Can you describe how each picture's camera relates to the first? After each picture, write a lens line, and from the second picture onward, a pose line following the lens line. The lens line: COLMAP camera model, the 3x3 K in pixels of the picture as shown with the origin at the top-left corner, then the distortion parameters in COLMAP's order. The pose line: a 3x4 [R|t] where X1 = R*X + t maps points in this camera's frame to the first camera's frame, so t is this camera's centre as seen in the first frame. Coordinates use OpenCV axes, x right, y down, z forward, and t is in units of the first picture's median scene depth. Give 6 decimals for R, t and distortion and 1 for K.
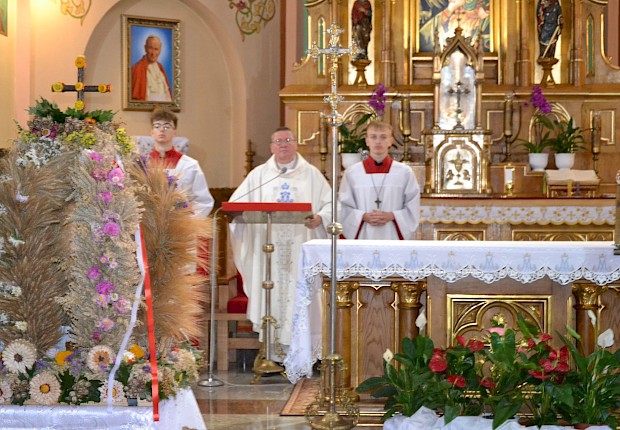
lens RADIAL K [[1367.8, 0, 299.0], [0, 1367.8, 257.3], [0, 0, 1]] dist [-0.012779, 0.000000]
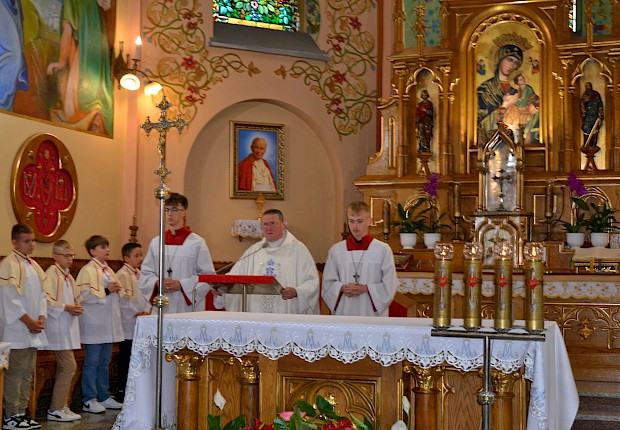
lens RADIAL K [[970.8, 0, 324.4], [0, 970.8, 232.2], [0, 0, 1]] dist [-0.014041, 0.000000]
pose [[0.962460, -0.002217, -0.271416, 0.192414], [-0.020857, 0.996406, -0.082098, -0.009079], [0.270622, 0.084677, 0.958954, 0.204533]]
